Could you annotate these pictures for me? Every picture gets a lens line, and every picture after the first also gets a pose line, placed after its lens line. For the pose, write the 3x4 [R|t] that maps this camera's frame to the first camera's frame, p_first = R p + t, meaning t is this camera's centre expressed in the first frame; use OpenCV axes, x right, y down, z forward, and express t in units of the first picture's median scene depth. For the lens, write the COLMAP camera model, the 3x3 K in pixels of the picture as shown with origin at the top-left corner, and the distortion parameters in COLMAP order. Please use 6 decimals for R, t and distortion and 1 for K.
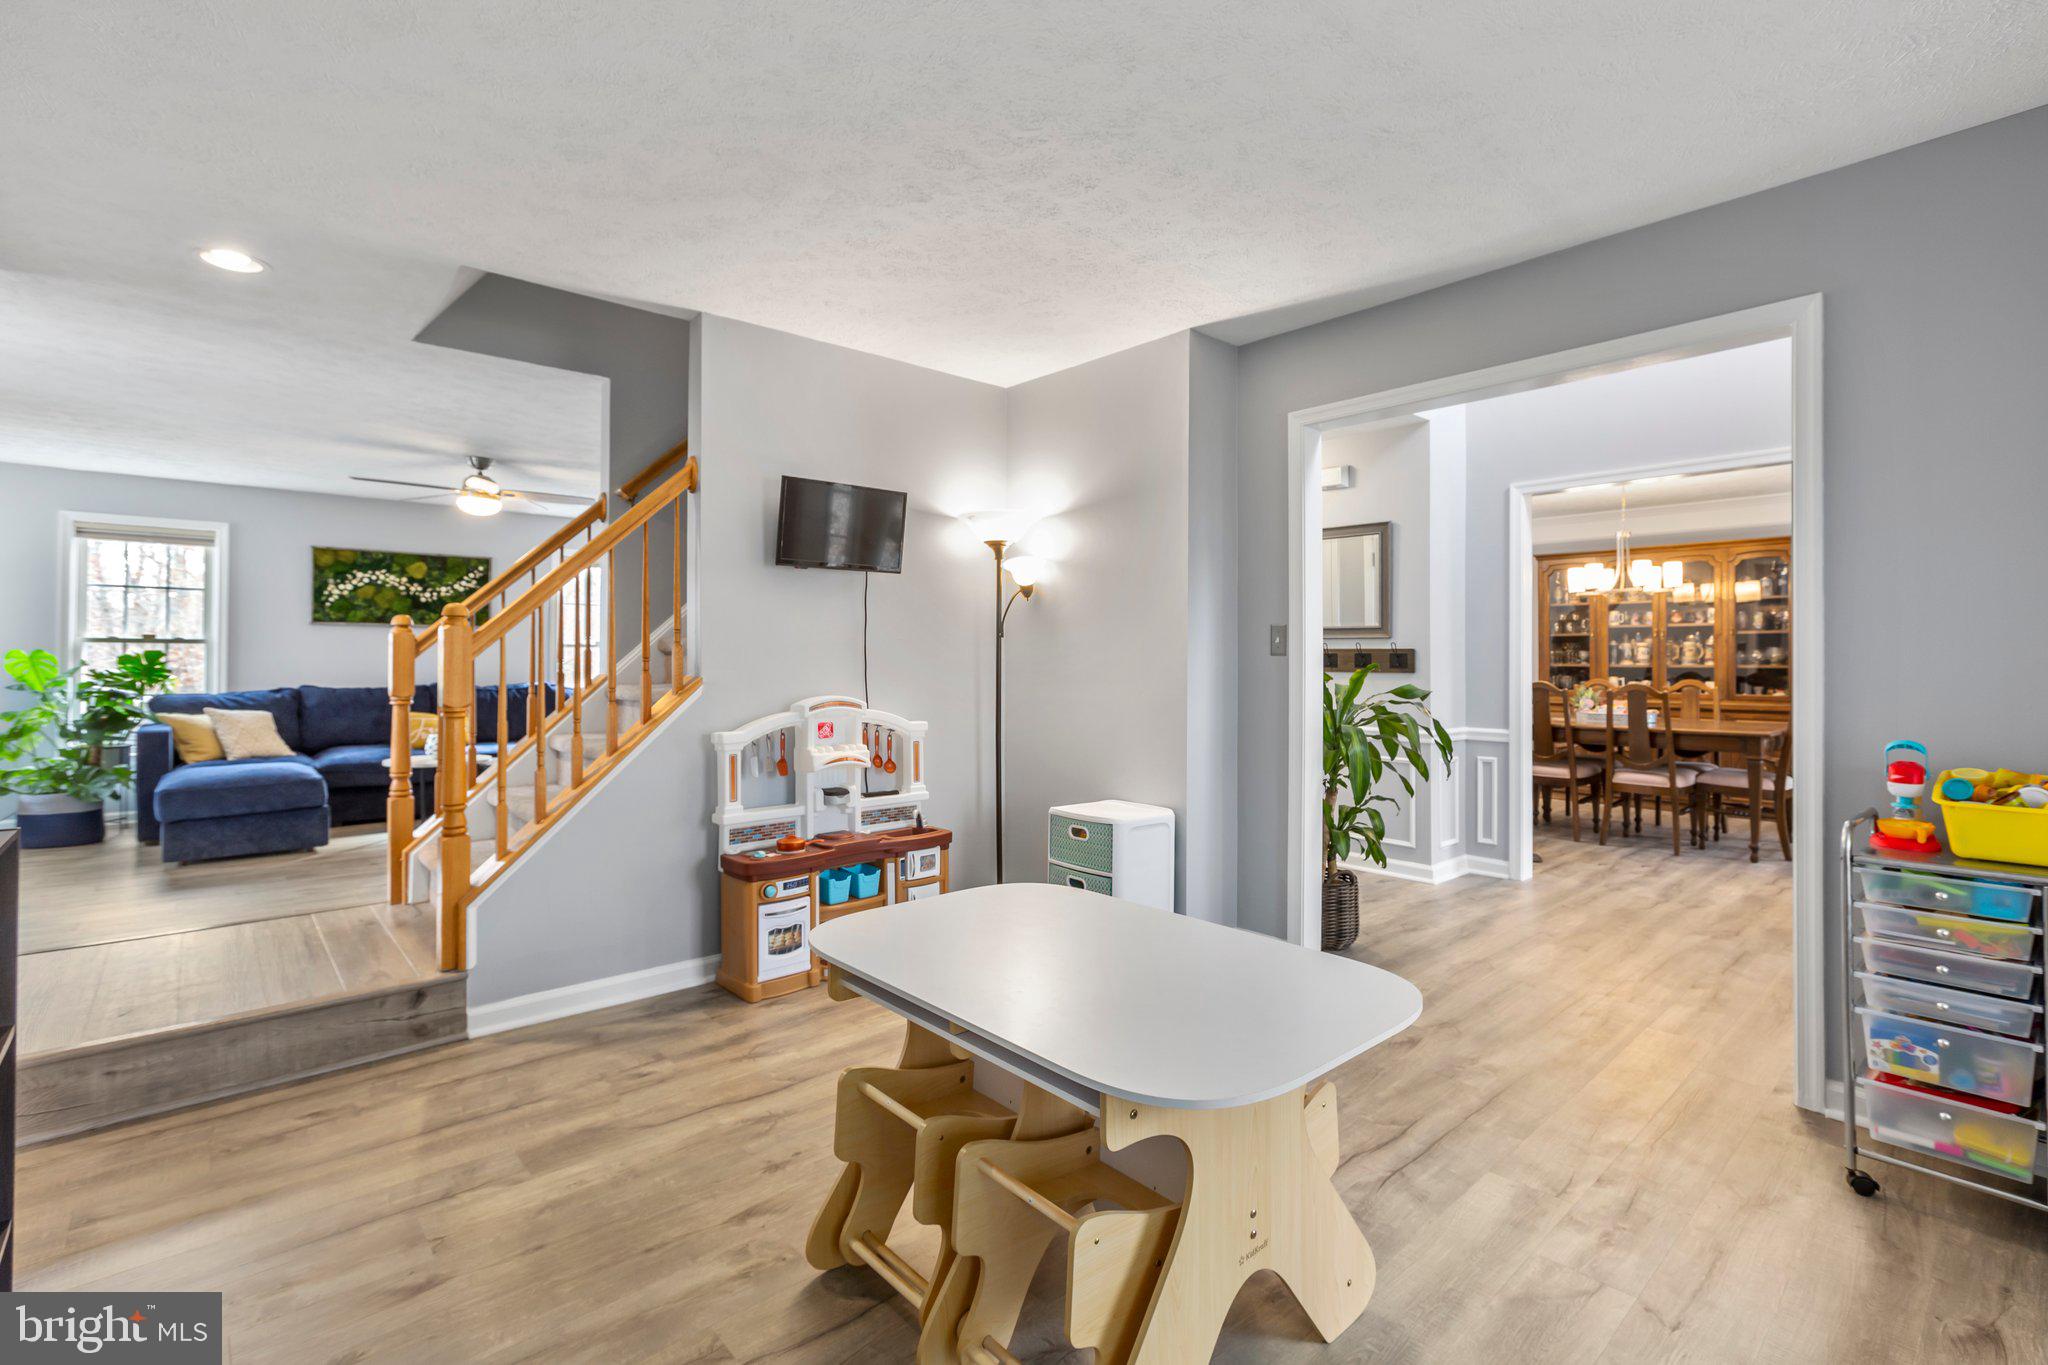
lens RADIAL K [[925.1, 0, 1051.9], [0, 925.1, 648.0], [0, 0, 1]] dist [0.000320, 0.000041]
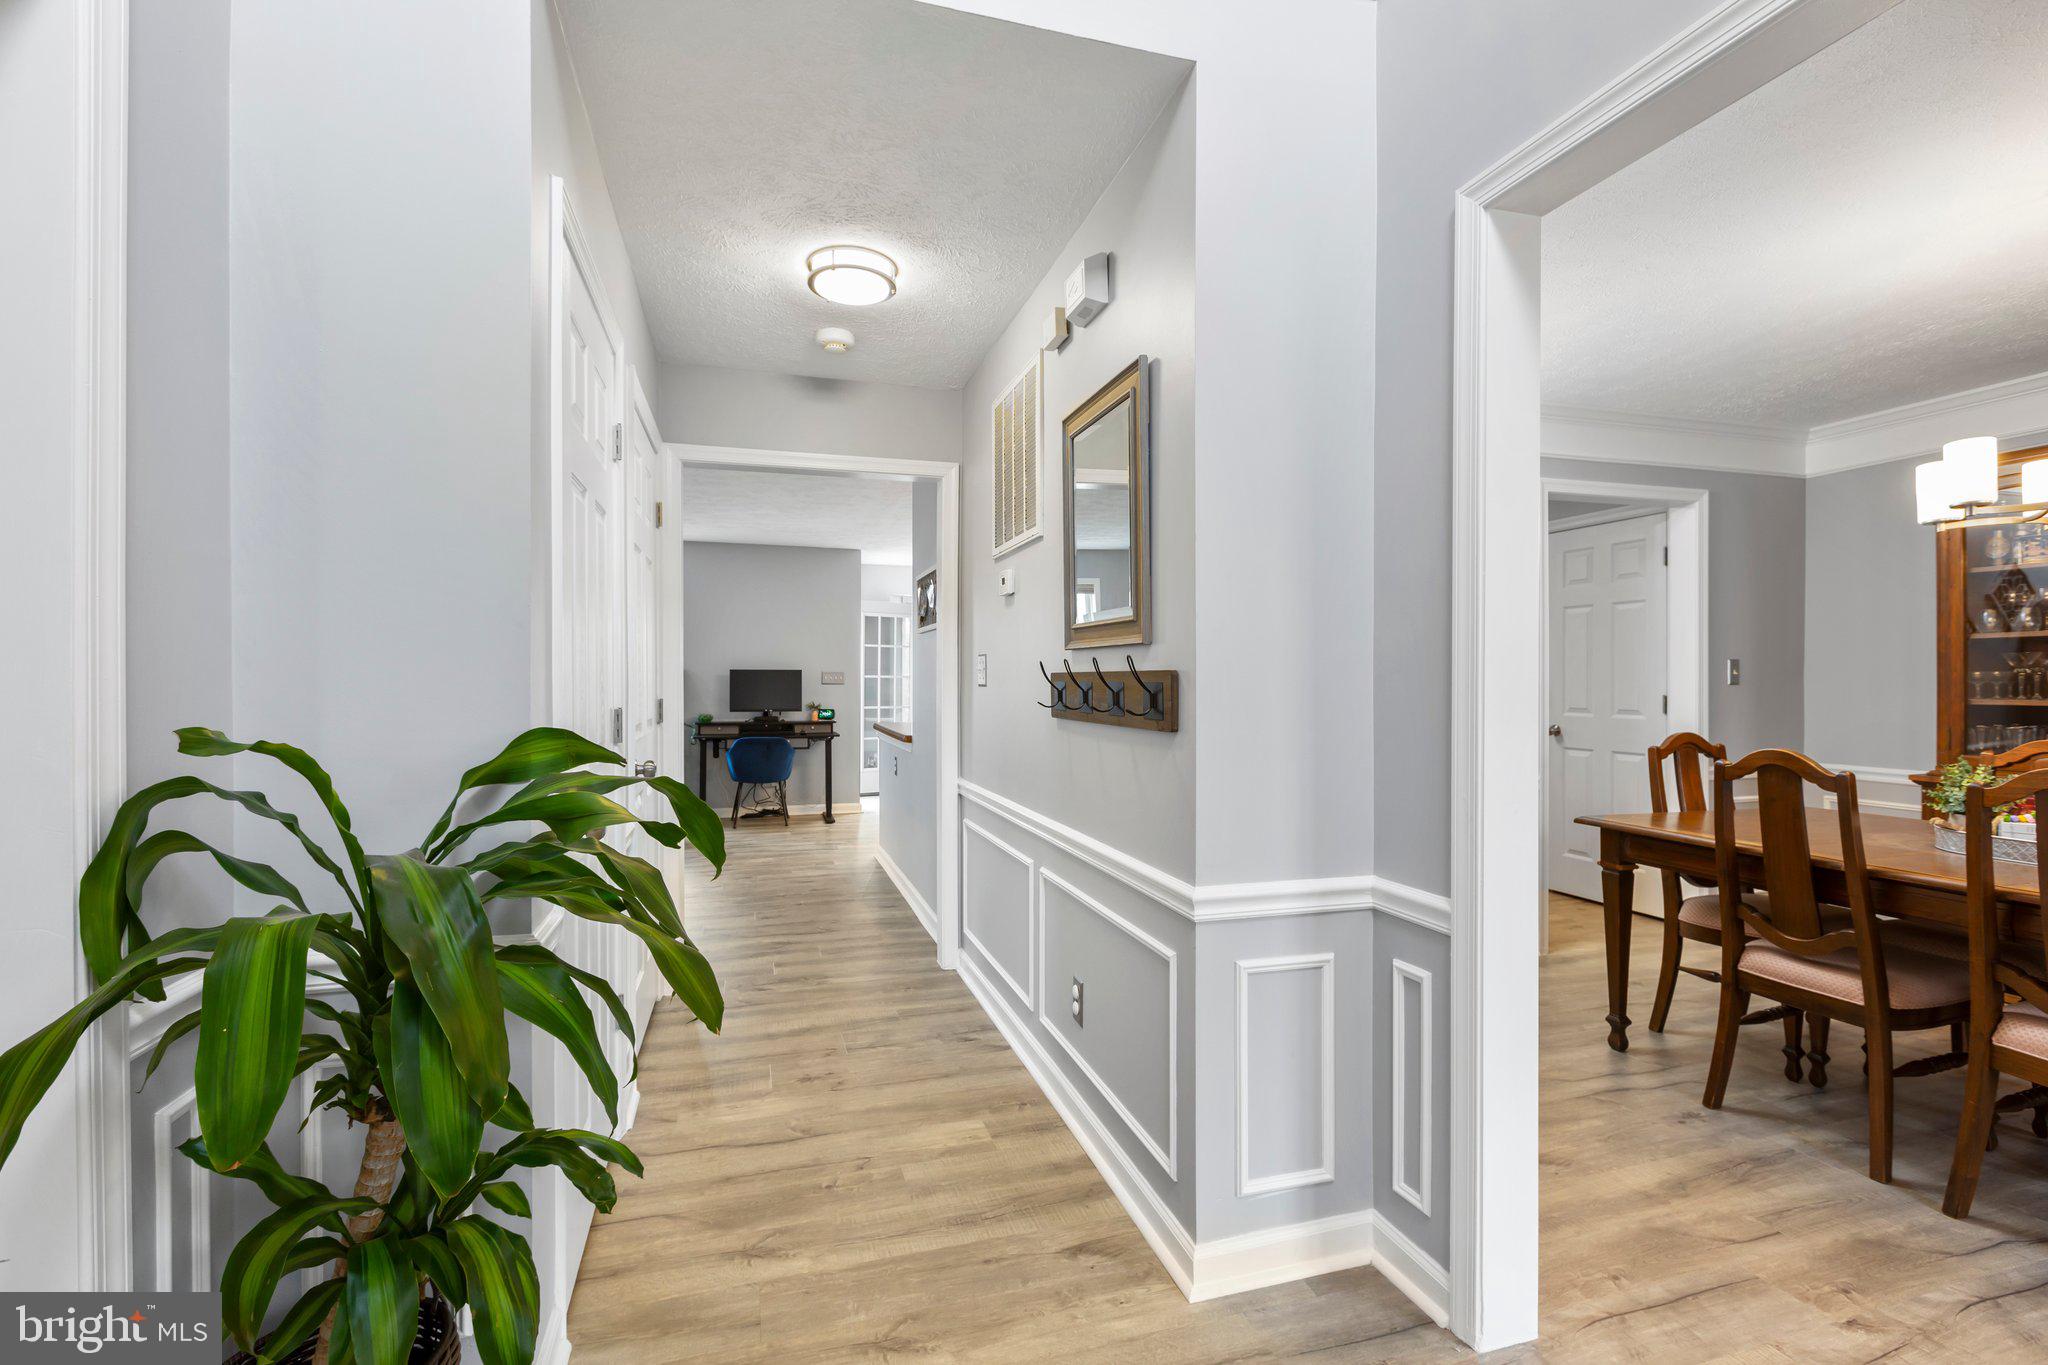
lens RADIAL K [[945.2, 0, 1049.3], [0, 945.2, 680.7], [0, 0, 1]] dist [0.000578, 0.000234]
pose [[0.905695, -0.005415, -0.423896, 0.350499], [0.009806, 0.999918, 0.008178, 0.000615], [0.423817, -0.011564, 0.905674, 0.421591]]
